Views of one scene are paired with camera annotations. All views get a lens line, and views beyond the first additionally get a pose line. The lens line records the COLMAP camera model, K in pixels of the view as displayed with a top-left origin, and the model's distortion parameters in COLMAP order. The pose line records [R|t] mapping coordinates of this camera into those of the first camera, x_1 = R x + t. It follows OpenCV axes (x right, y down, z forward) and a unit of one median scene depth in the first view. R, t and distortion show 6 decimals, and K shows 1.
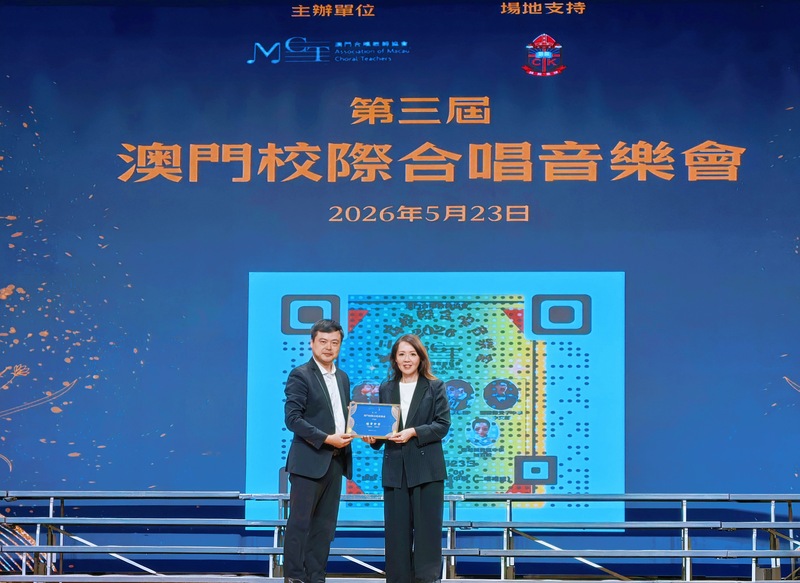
lens RADIAL K [[2982.0, 0, 401.0], [0, 2982.0, 289.7], [0, 0, 1]] dist [-0.119397, 0.000000]
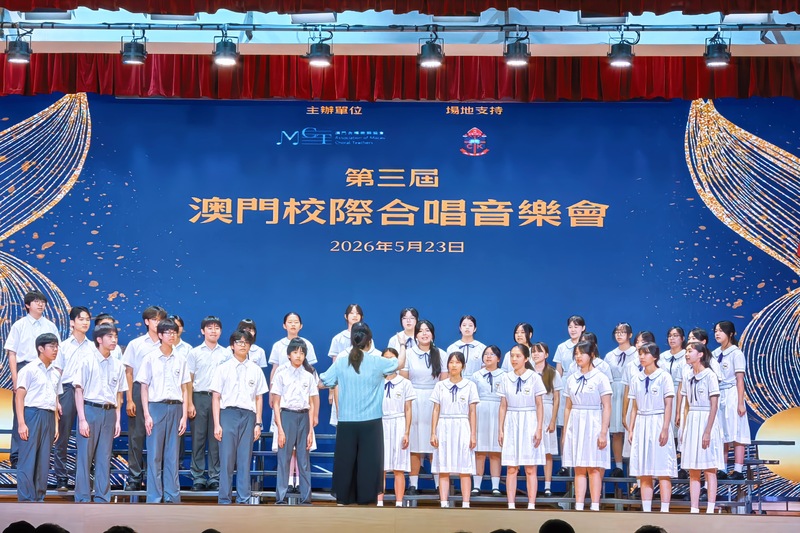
lens RADIAL K [[1768.6, 0, 397.0], [0, 1768.6, 270.1], [0, 0, 1]] dist [-0.032328, 0.000000]
pose [[0.999687, 0.011163, 0.022381, -0.010431], [-0.010926, 0.999883, -0.010706, -0.004183], [-0.022498, 0.010458, 0.999692, 0.112367]]
